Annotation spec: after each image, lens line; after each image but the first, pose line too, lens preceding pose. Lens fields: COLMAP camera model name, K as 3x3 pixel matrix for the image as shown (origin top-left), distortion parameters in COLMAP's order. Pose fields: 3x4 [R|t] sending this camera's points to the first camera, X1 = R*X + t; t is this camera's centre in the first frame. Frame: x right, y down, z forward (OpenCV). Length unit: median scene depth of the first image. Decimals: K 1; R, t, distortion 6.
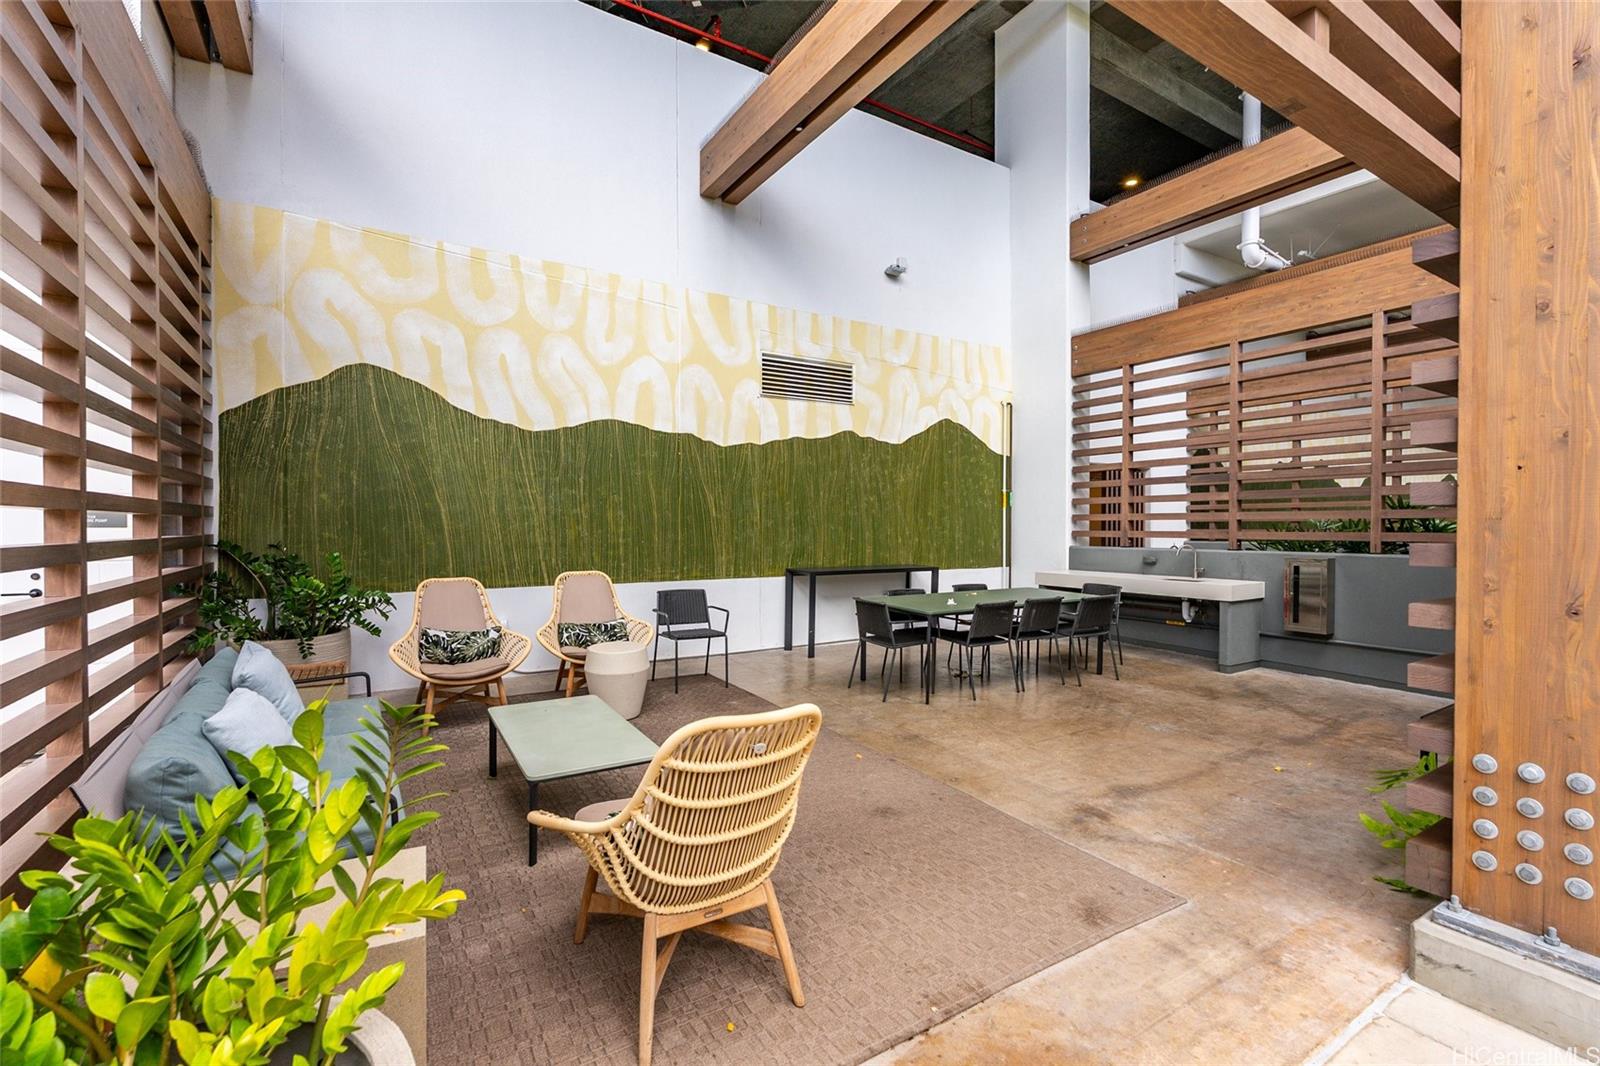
lens RADIAL K [[690.0, 0, 796.0], [0, 690.0, 531.6], [0, 0, 1]] dist [-0.004421, 0.000289]
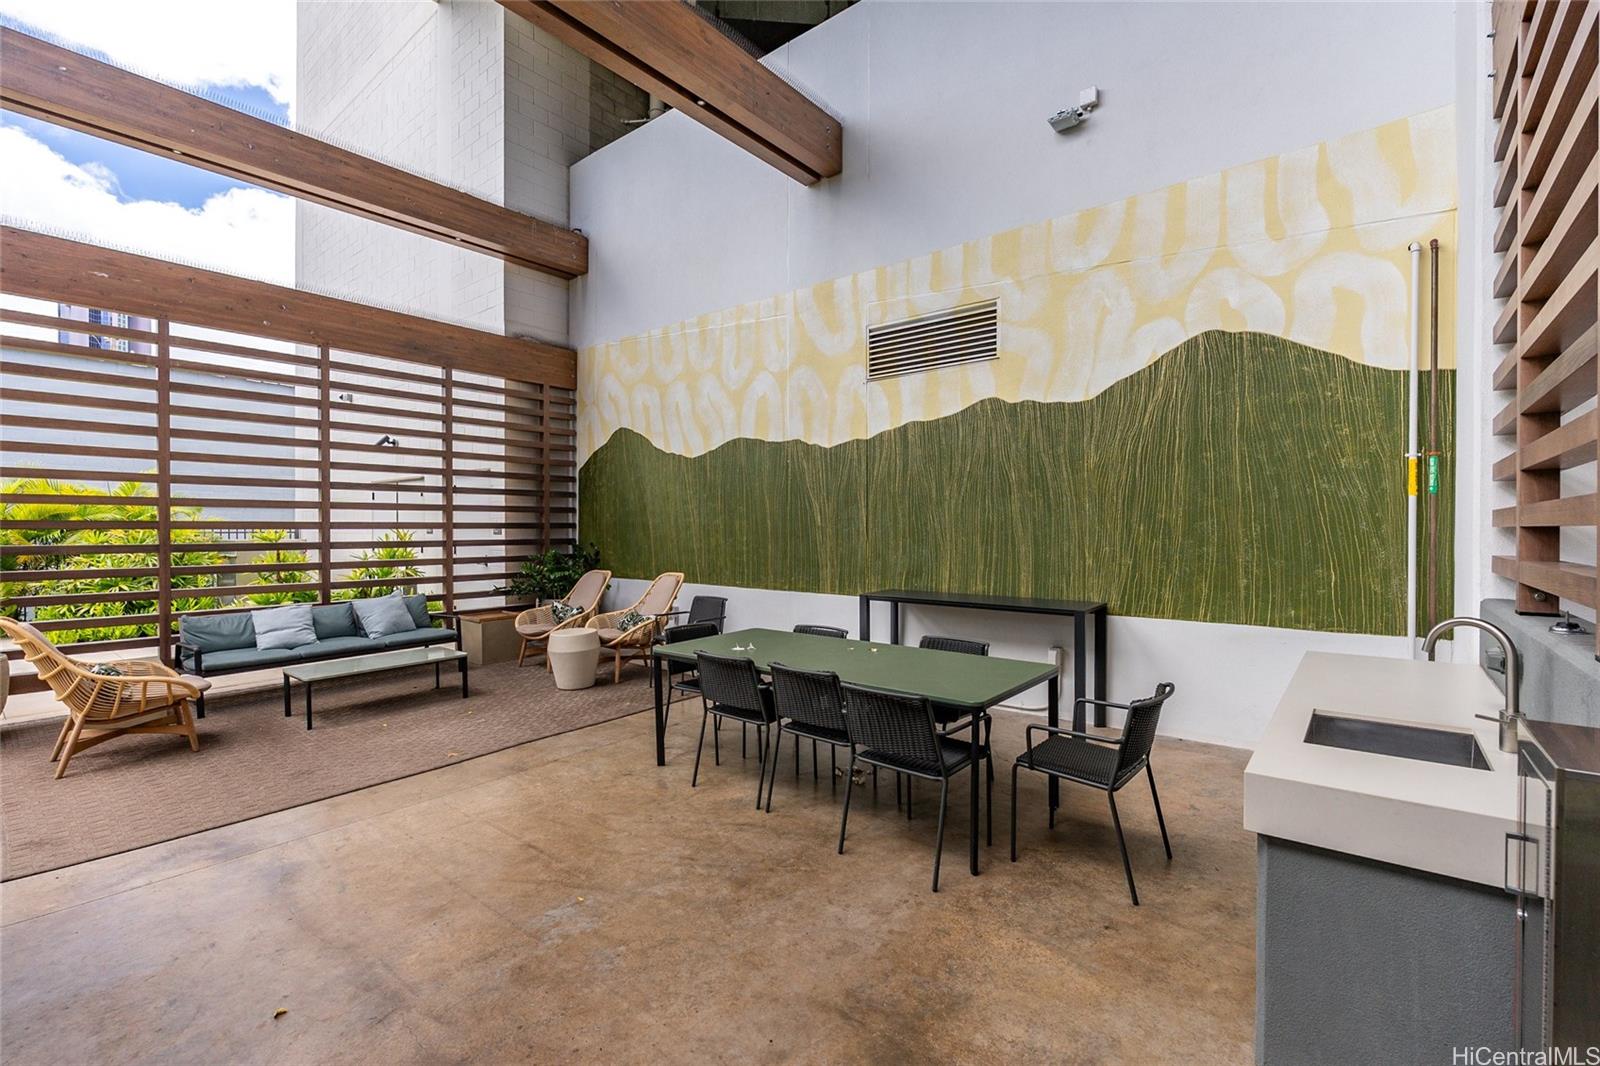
lens RADIAL K [[690.0, 0, 806.7], [0, 690.0, 534.5], [0, 0, 1]] dist [-0.004421, 0.000289]
pose [[0.343389, 0.007121, -0.939166, 0.766609], [-0.007488, 0.999960, 0.004844, -0.014044], [0.939163, 0.005369, 0.343429, 0.689588]]
